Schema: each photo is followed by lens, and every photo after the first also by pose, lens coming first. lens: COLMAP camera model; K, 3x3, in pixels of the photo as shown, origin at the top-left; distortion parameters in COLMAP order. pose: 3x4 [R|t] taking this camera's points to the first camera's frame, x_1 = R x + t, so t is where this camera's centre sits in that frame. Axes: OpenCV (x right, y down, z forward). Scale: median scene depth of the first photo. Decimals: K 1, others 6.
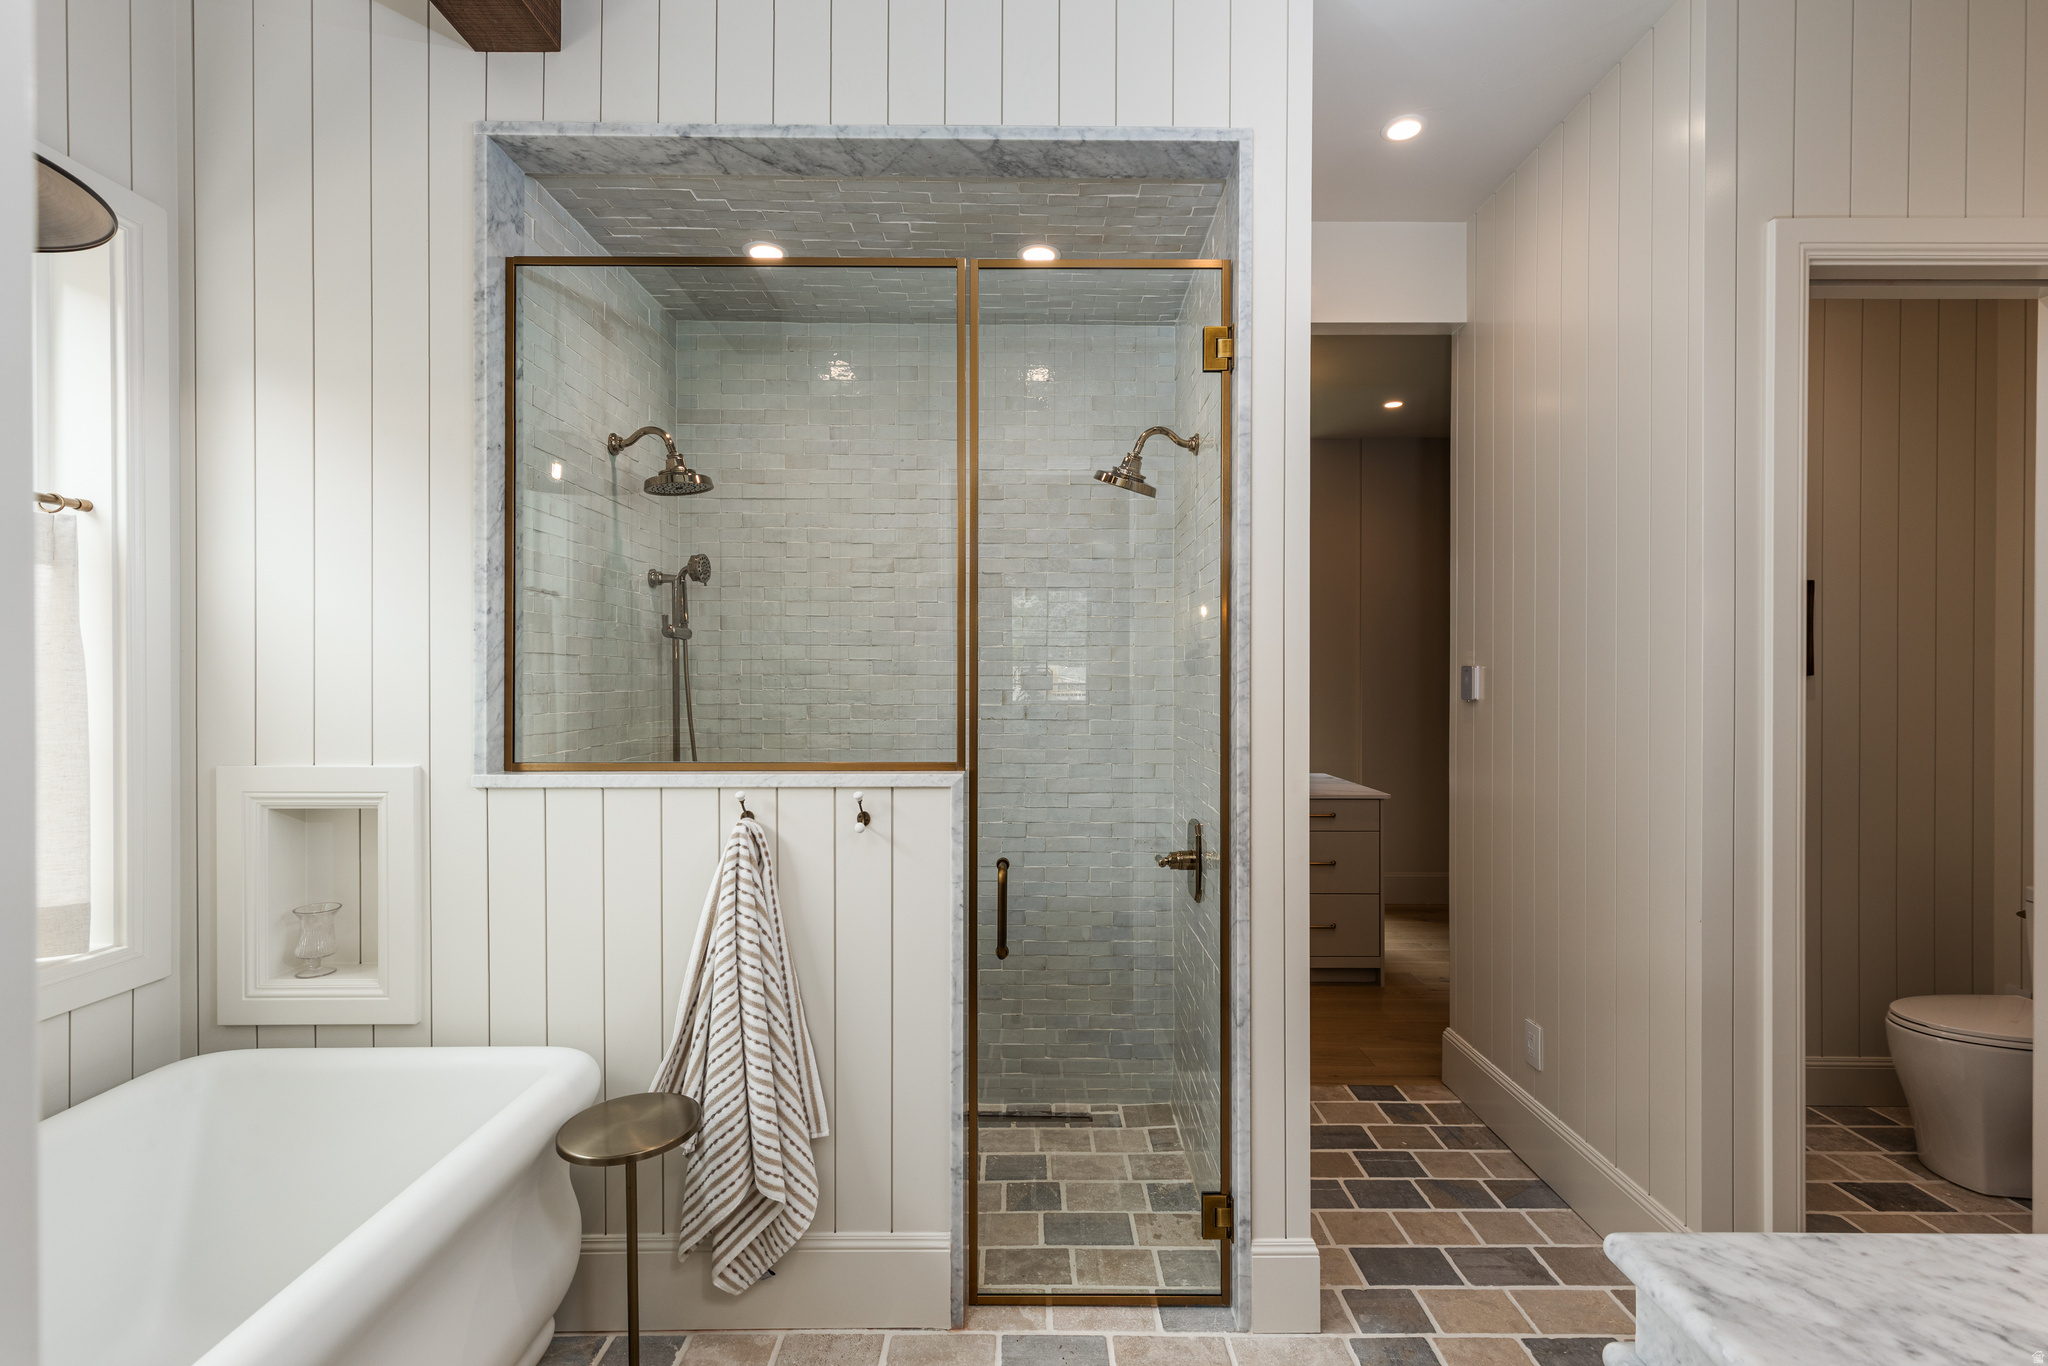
lens RADIAL K [[933.5, 0, 1038.0], [0, 933.5, 679.0], [0, 0, 1]] dist [0.008854, -0.002881]
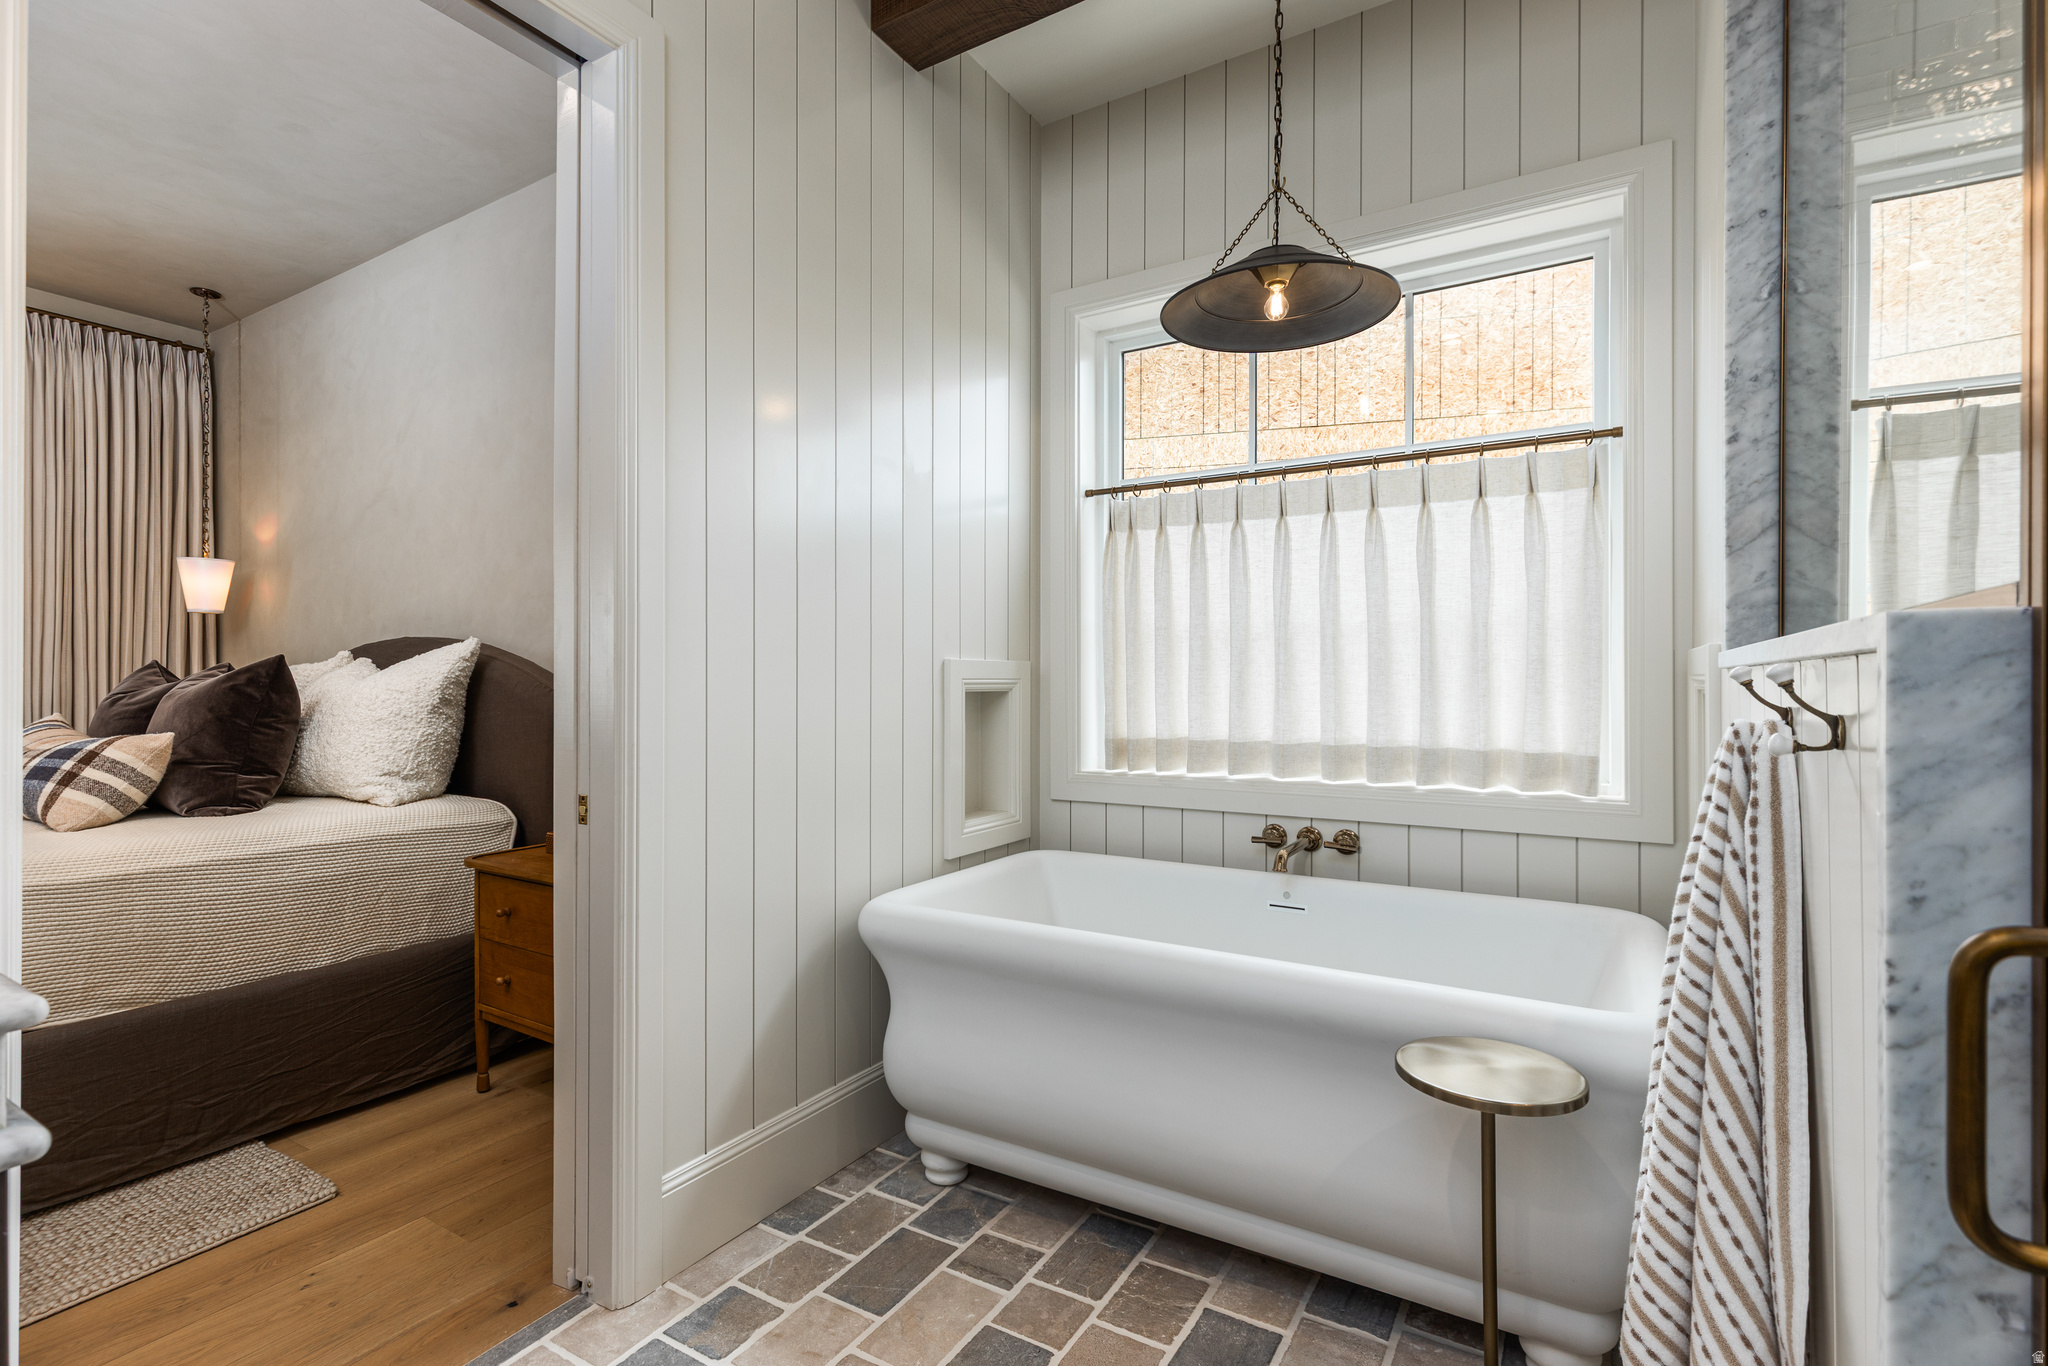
lens RADIAL K [[933.5, 0, 1061.5], [0, 933.5, 678.3], [0, 0, 1]] dist [0.008854, -0.002881]
pose [[-0.508284, -0.006584, -0.861164, 0.345754], [-0.005584, 0.999975, -0.004349, 0.127265], [0.861172, 0.002598, -0.508308, 0.901313]]
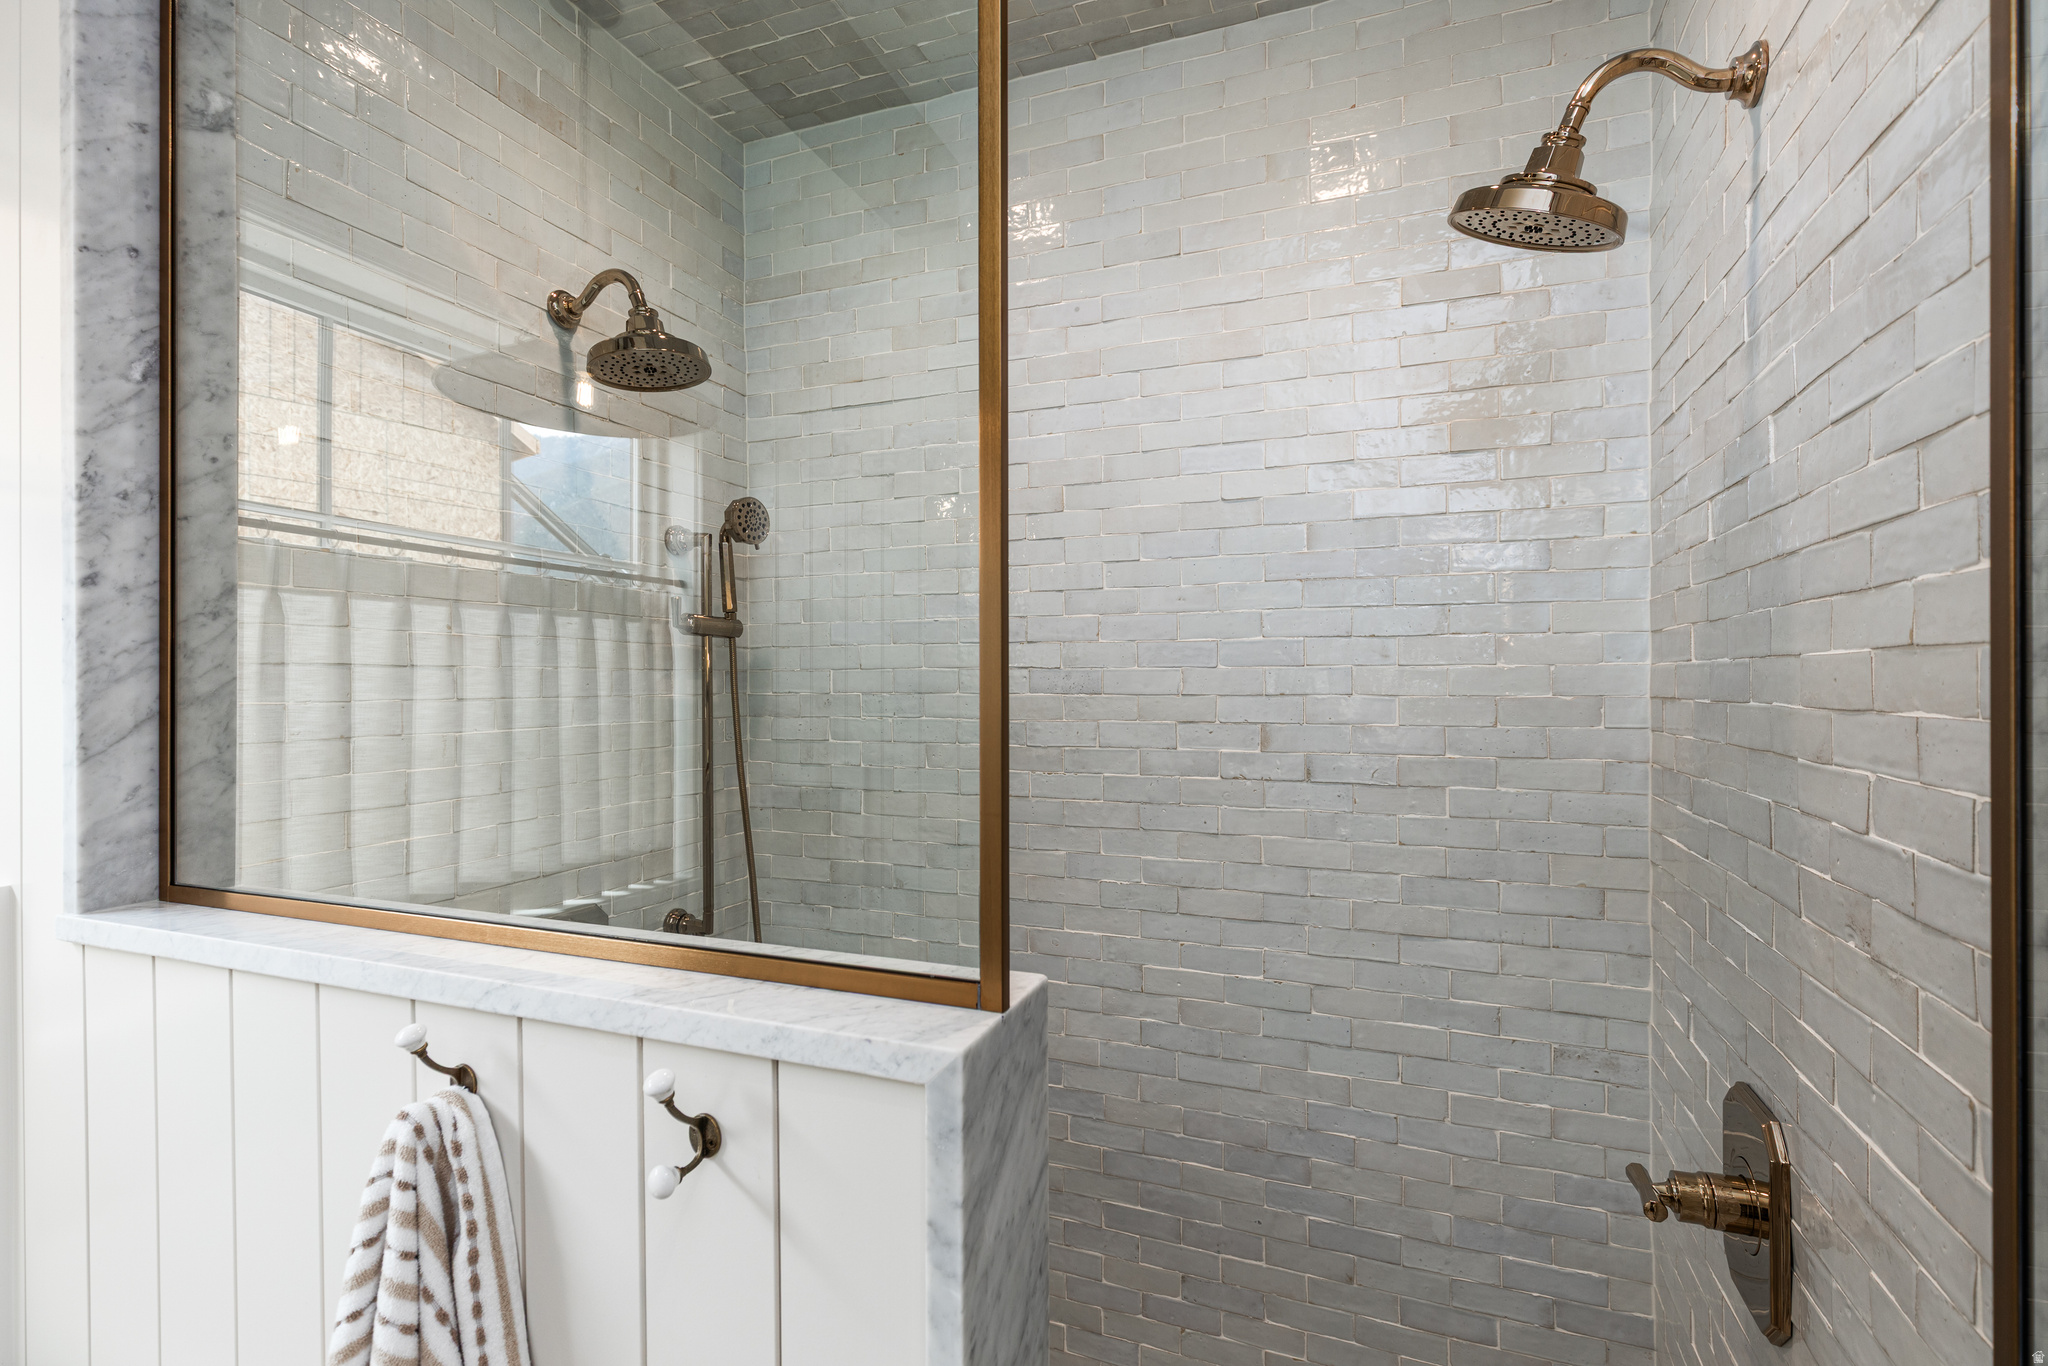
lens RADIAL K [[933.5, 0, 1029.9], [0, 933.5, 680.6], [0, 0, 1]] dist [0.008854, -0.002881]
pose [[0.928788, -0.004199, -0.370587, 0.052184], [0.003857, 0.999991, -0.001663, -0.017184], [0.370591, 0.000115, 0.928796, 0.713368]]
